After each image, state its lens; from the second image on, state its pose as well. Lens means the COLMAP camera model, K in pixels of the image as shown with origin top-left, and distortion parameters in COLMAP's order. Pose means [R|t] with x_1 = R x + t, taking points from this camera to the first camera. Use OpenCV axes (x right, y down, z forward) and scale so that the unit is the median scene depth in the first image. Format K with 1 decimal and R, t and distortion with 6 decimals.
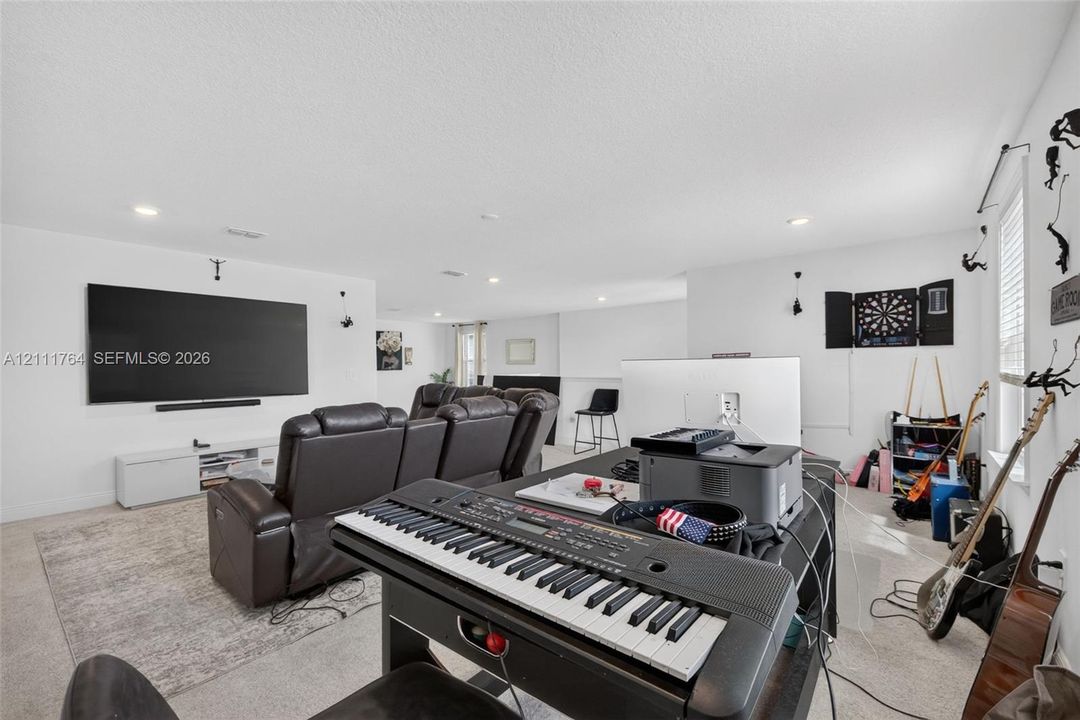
lens RADIAL K [[448.5, 0, 539.9], [0, 448.5, 365.6], [0, 0, 1]] dist [0.001187, -0.000741]
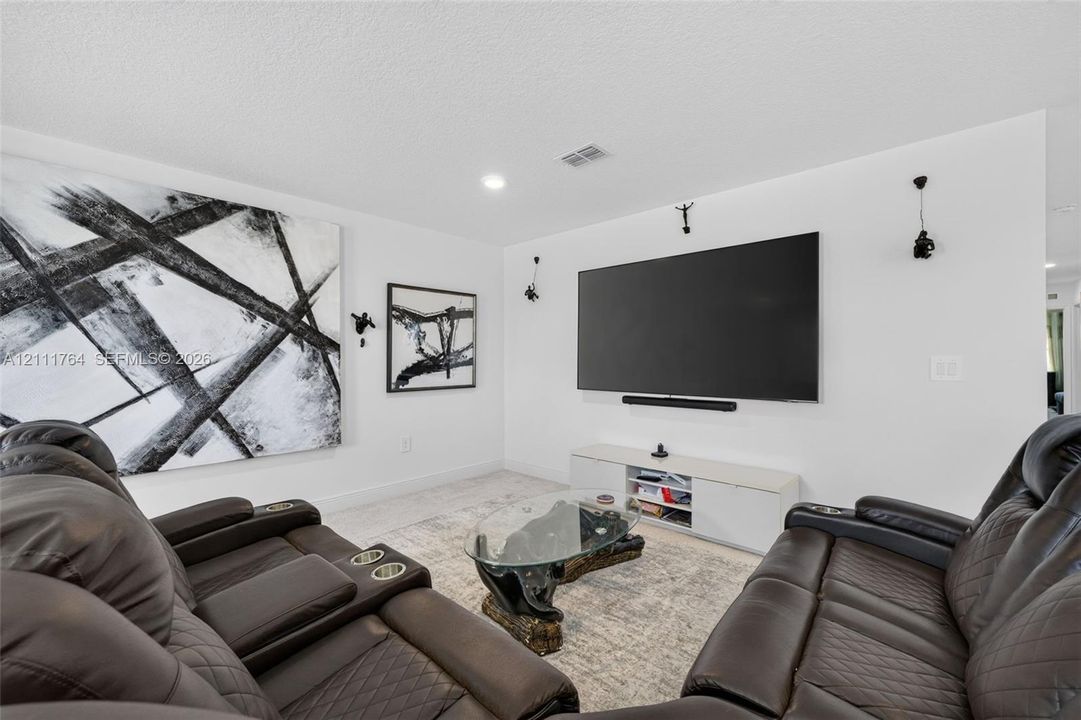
lens RADIAL K [[448.9, 0, 539.0], [0, 448.9, 357.7], [0, 0, 1]] dist [0.001187, -0.000741]
pose [[-0.073307, 0.002283, -0.997307, 0.027397], [0.004979, 0.999986, 0.001924, 0.010106], [0.997297, -0.004825, -0.073317, 0.815318]]
